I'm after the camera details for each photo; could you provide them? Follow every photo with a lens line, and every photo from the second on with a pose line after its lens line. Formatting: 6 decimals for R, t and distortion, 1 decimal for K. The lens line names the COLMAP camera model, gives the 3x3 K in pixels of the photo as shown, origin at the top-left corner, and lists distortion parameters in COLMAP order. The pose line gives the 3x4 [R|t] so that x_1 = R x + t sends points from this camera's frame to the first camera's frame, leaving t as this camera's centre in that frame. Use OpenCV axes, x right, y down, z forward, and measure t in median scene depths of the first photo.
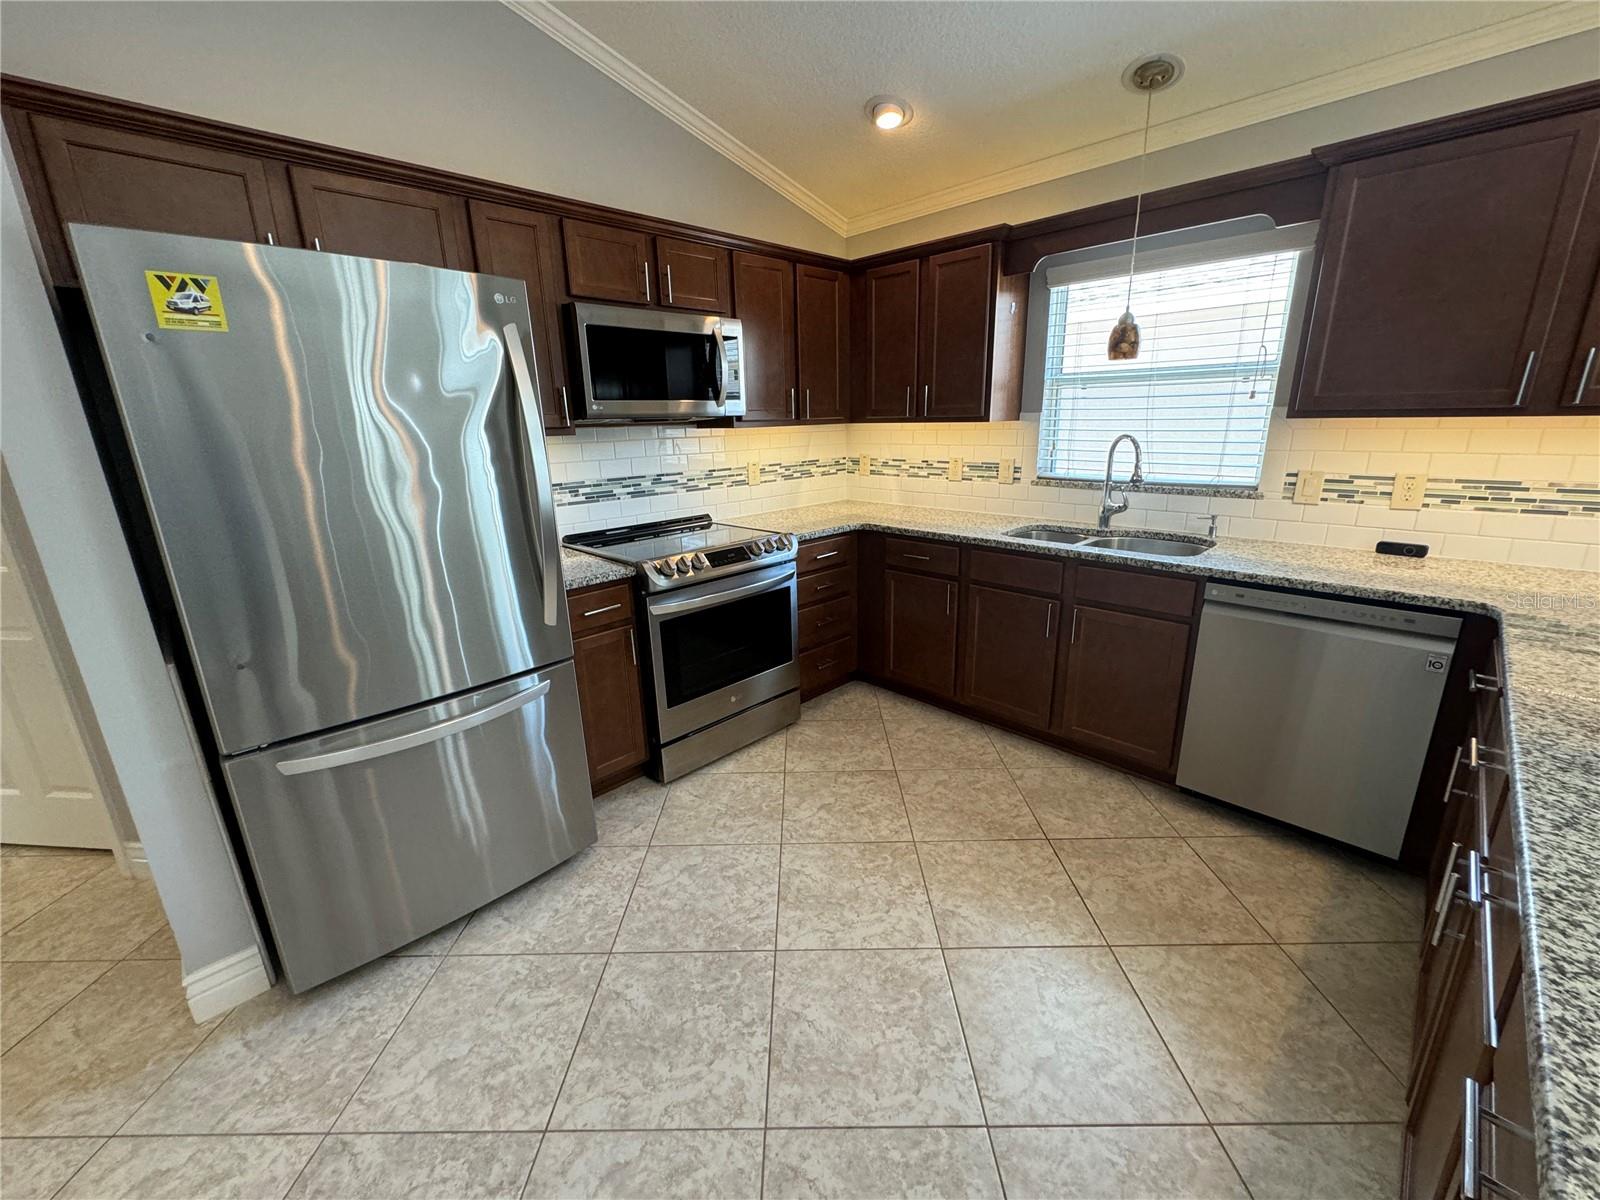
lens RADIAL K [[639.2, 0, 800.9], [0, 639.2, 593.4], [0, 0, 1]] dist [0.000266, -0.000215]
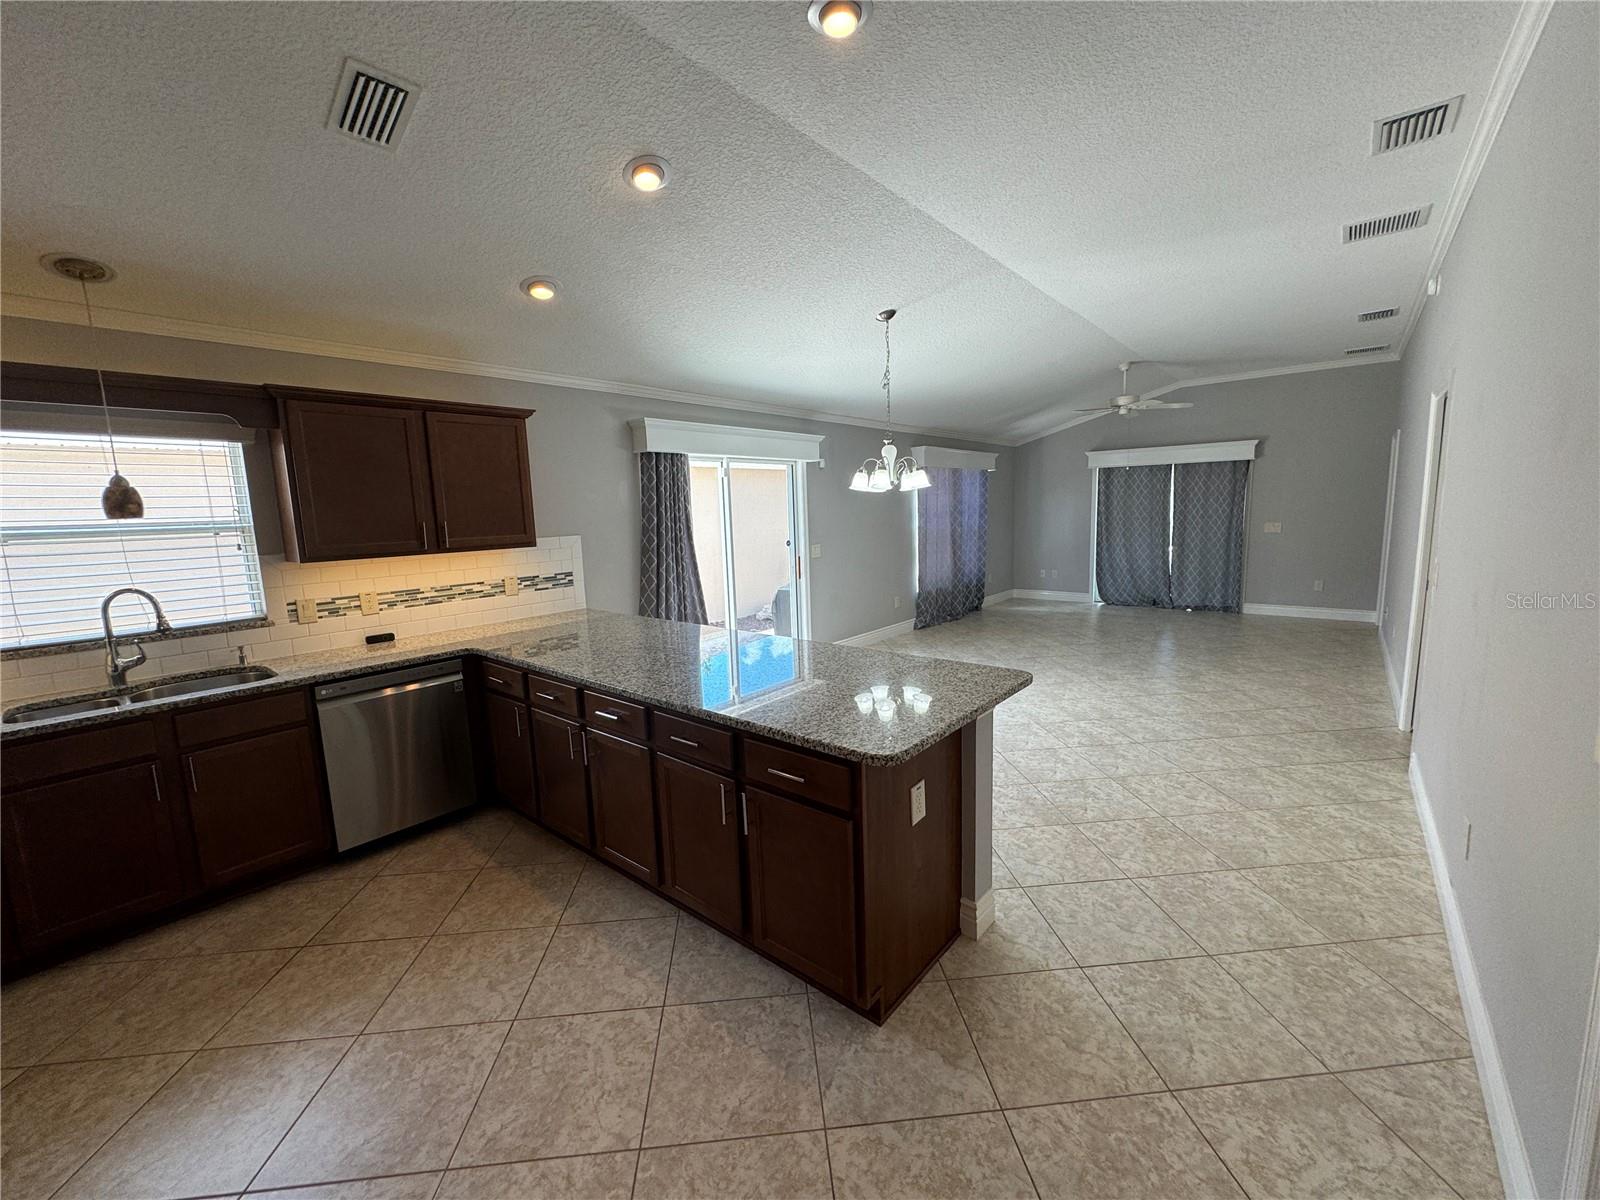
lens RADIAL K [[639.2, 0, 800.9], [0, 639.2, 593.4], [0, 0, 1]] dist [0.000266, -0.000215]
pose [[-0.091036, -0.106489, 0.990138, -0.600550], [0.302306, 0.944392, 0.129364, -0.056270], [-0.948854, 0.311101, -0.053782, 0.064929]]
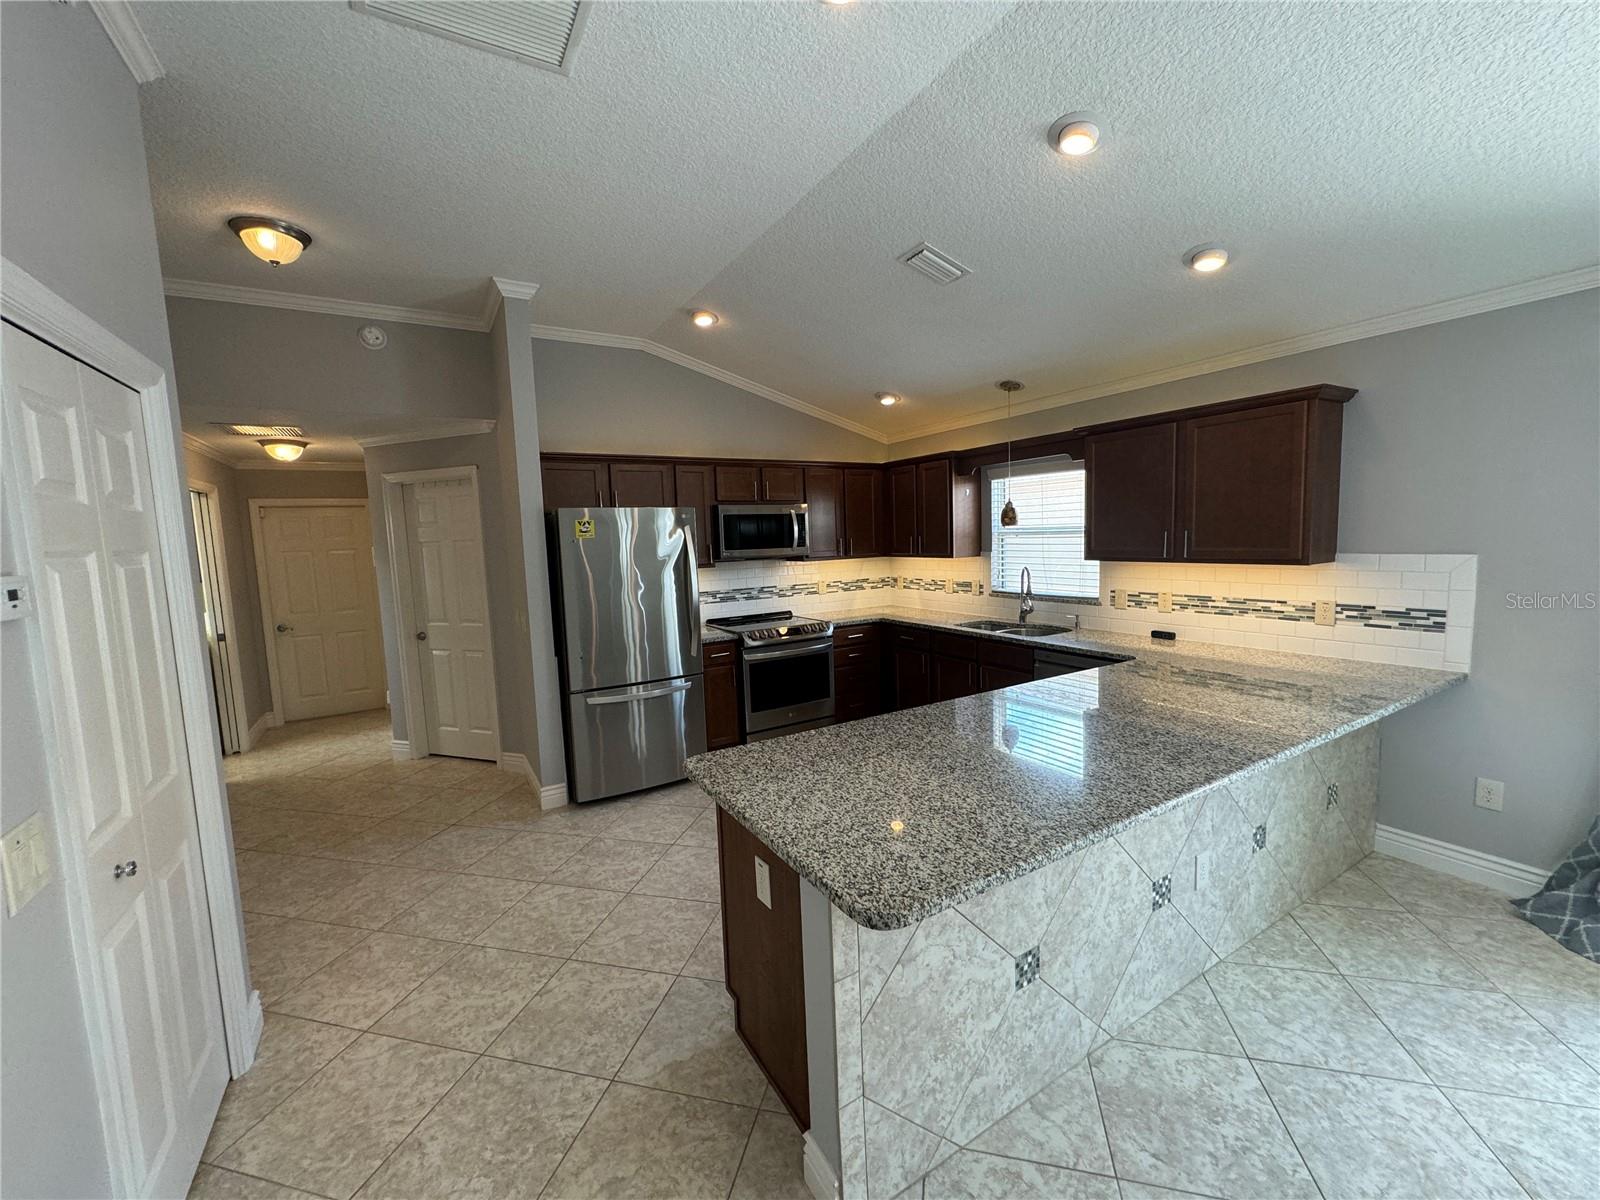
lens RADIAL K [[639.2, 0, 800.9], [0, 639.2, 593.4], [0, 0, 1]] dist [0.000266, -0.000215]
pose [[0.971500, 0.012421, -0.236716, 0.351815], [-0.052937, 0.984774, -0.165586, 0.135211], [0.231055, 0.173398, 0.957365, -0.764698]]
